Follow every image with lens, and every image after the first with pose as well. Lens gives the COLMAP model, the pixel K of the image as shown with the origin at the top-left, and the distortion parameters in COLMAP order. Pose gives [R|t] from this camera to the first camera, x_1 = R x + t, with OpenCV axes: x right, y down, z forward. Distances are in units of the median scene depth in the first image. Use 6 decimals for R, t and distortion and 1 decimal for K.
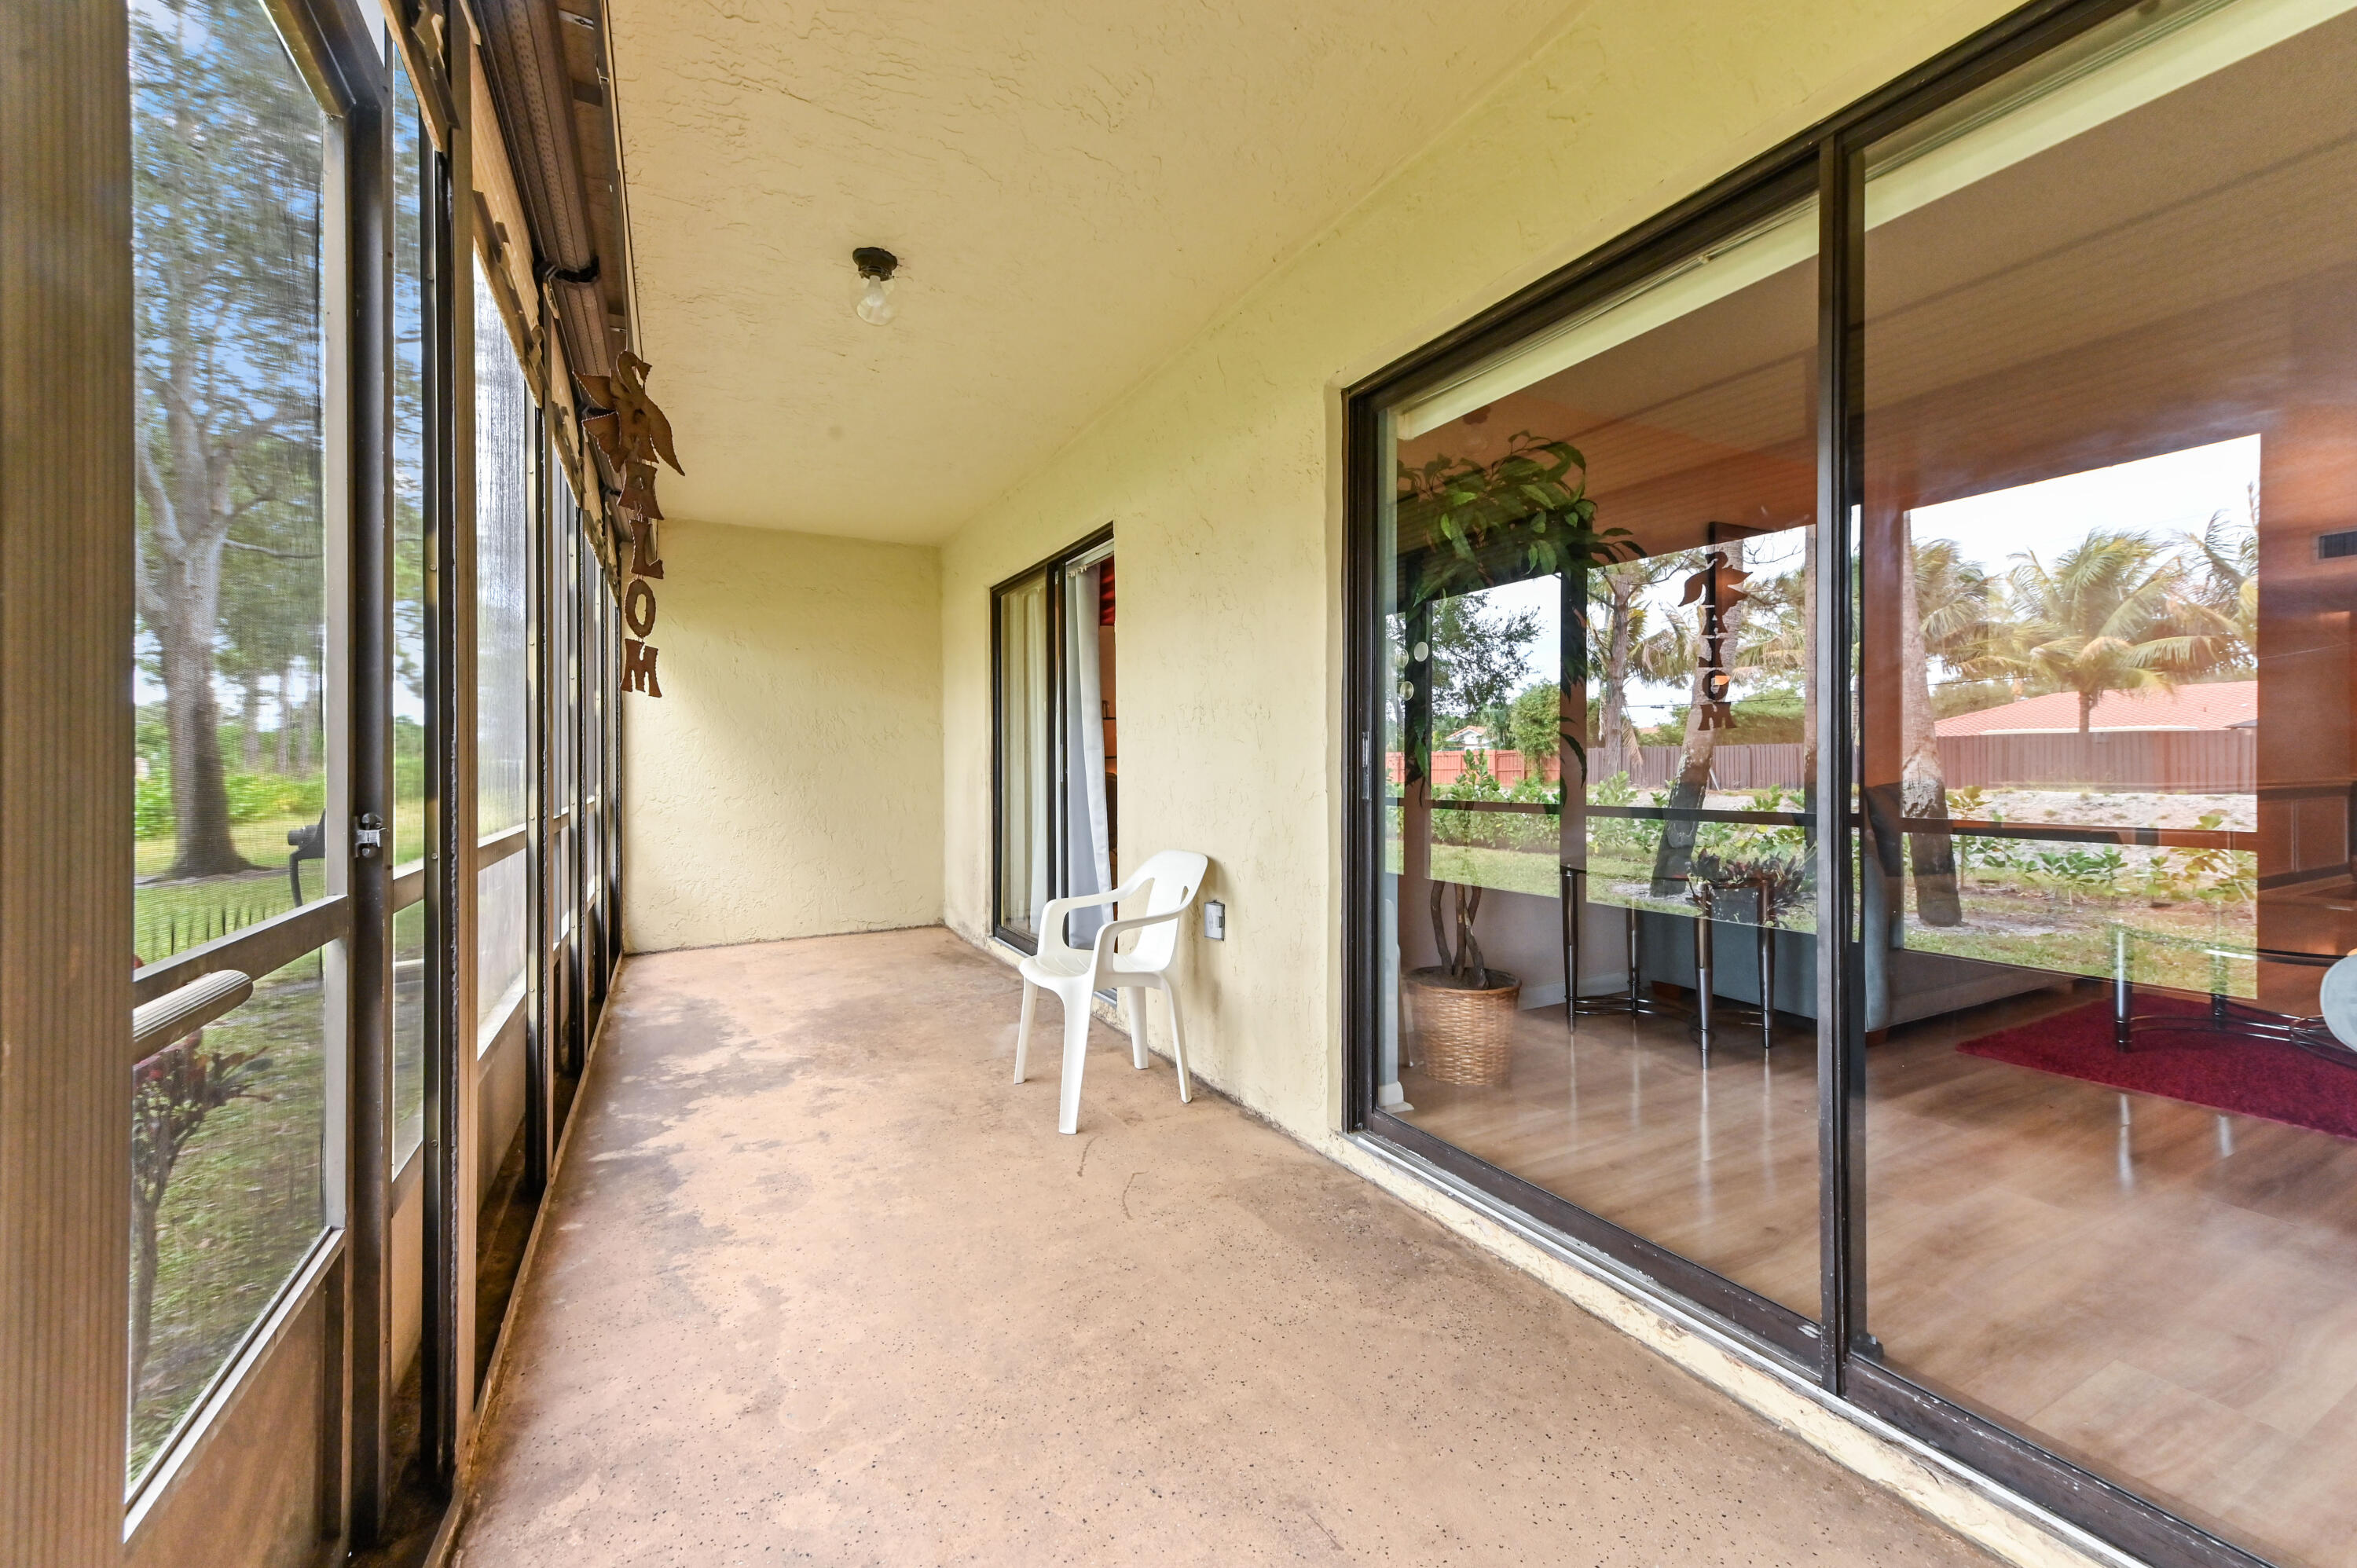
lens RADIAL K [[918.8, 0, 1183.9], [0, 918.8, 771.0], [0, 0, 1]] dist [0.011029, -0.000084]
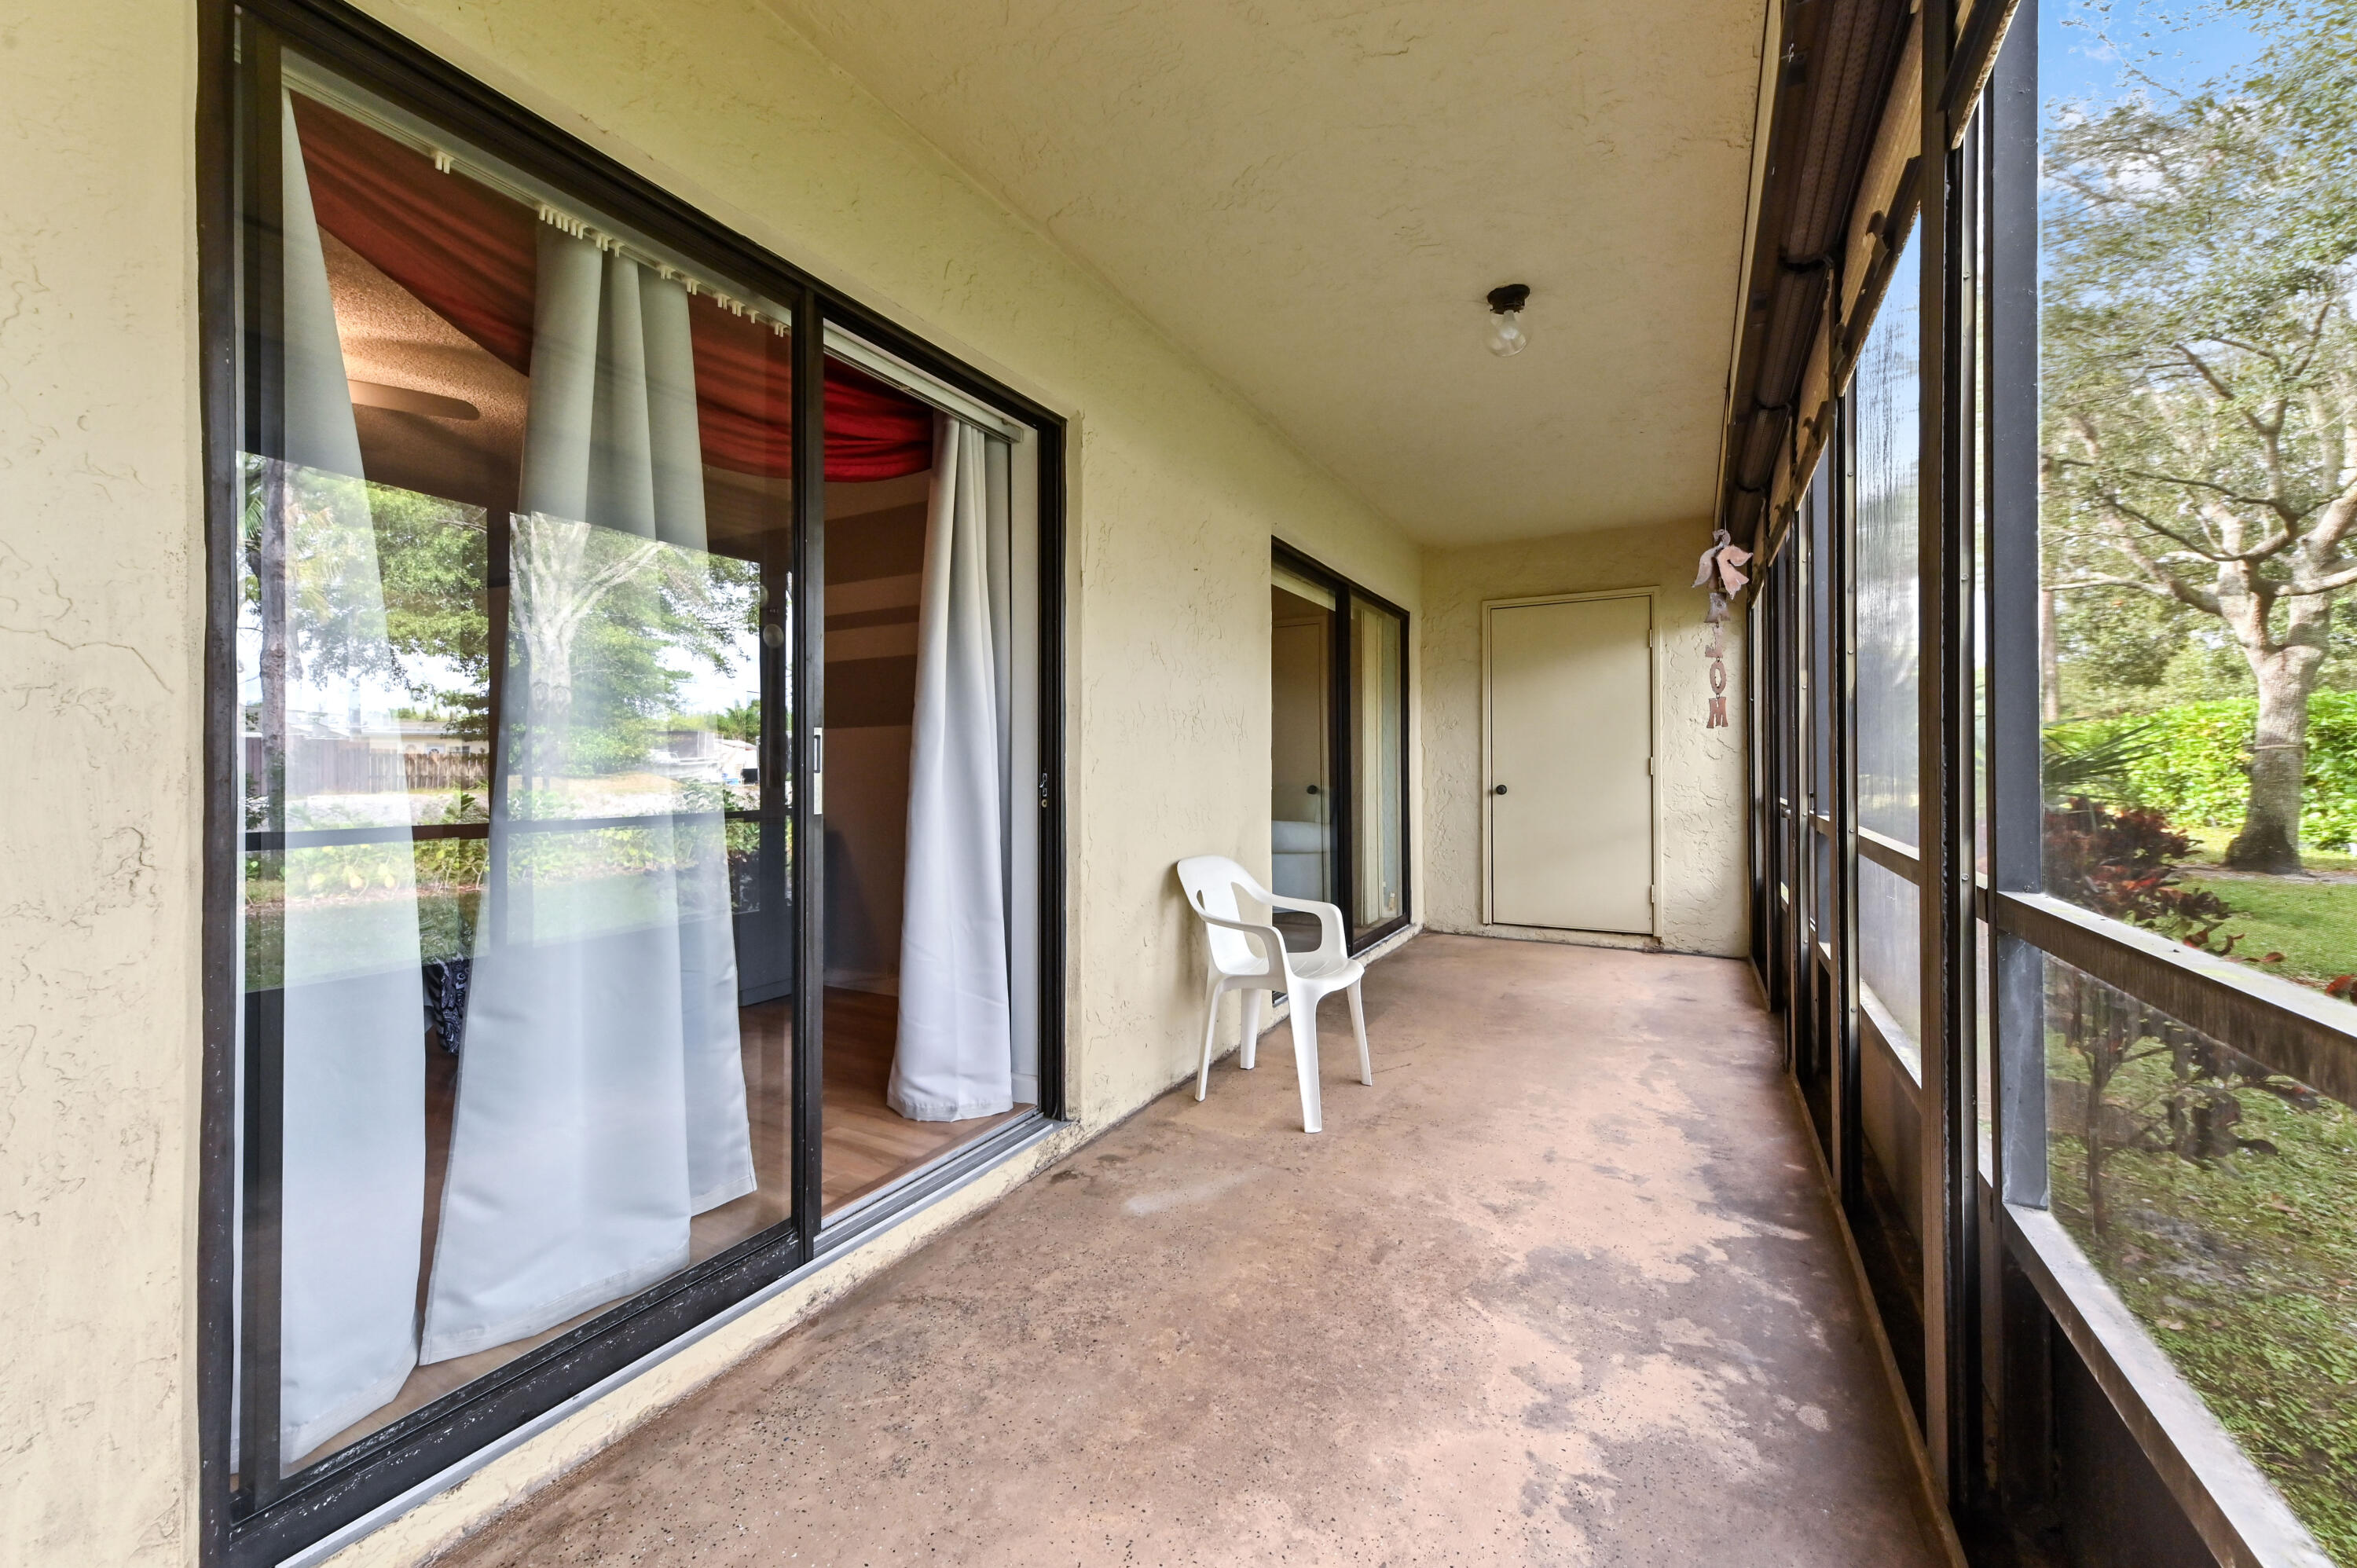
lens RADIAL K [[918.8, 0, 1183.9], [0, 918.8, 771.0], [0, 0, 1]] dist [0.011029, -0.000084]
pose [[-0.537460, 0.003872, 0.843281, -0.987326], [0.012895, 0.999910, 0.003627, -0.012325], [-0.843191, 0.012823, -0.537461, 1.815255]]
